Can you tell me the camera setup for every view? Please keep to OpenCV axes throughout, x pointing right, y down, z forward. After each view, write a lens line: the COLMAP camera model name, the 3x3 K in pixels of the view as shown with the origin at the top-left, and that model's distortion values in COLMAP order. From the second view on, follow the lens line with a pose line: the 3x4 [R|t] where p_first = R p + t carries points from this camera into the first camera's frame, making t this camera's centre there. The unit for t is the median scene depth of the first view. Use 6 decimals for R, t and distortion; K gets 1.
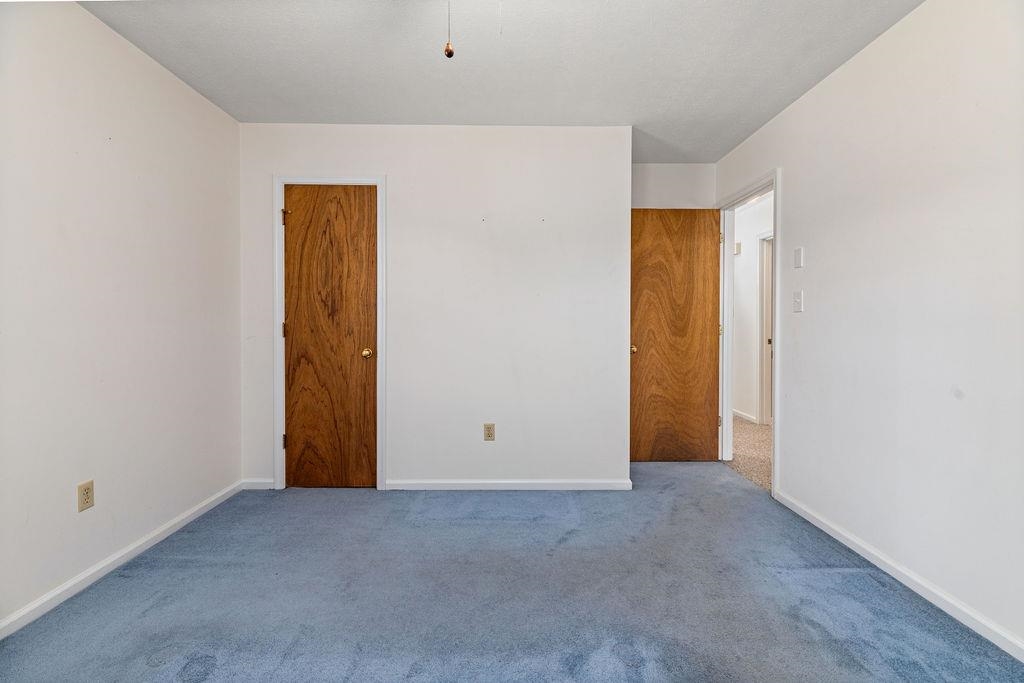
lens RADIAL K [[508.9, 0, 512.0], [0, 508.9, 341.5], [0, 0, 1]] dist [0.002101, 0.000113]
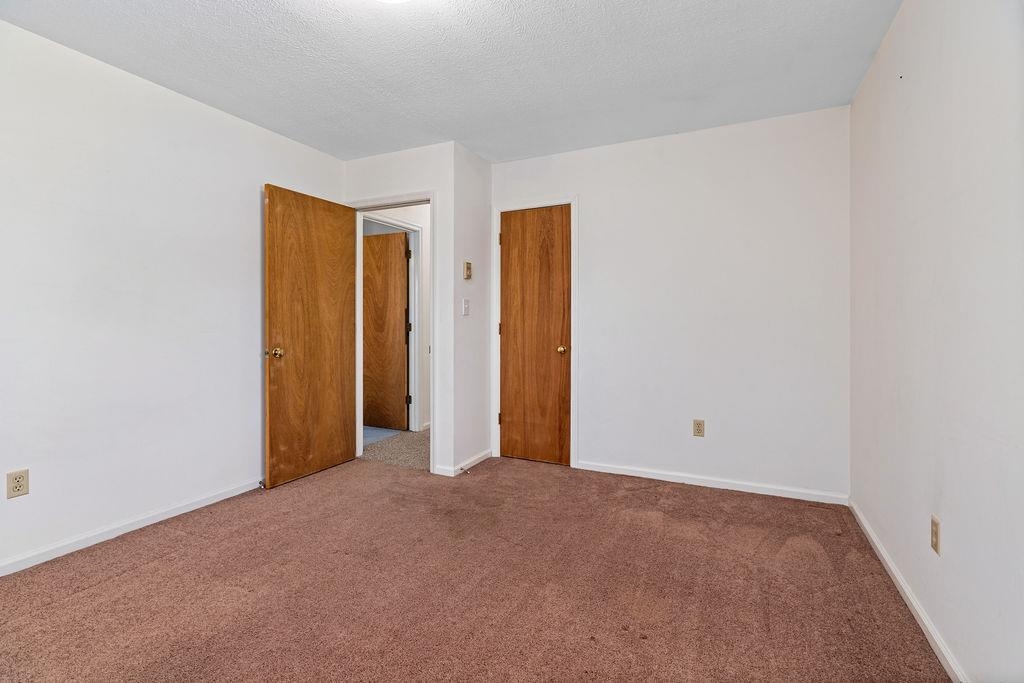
lens RADIAL K [[462.1, 0, 513.6], [0, 462.1, 334.3], [0, 0, 1]] dist [0.000837, -0.000123]
pose [[0.890932, -0.000599, -0.454137, 0.105767], [-0.004133, 0.999947, -0.009428, 0.000544], [0.454118, 0.010276, 0.890882, 0.008895]]
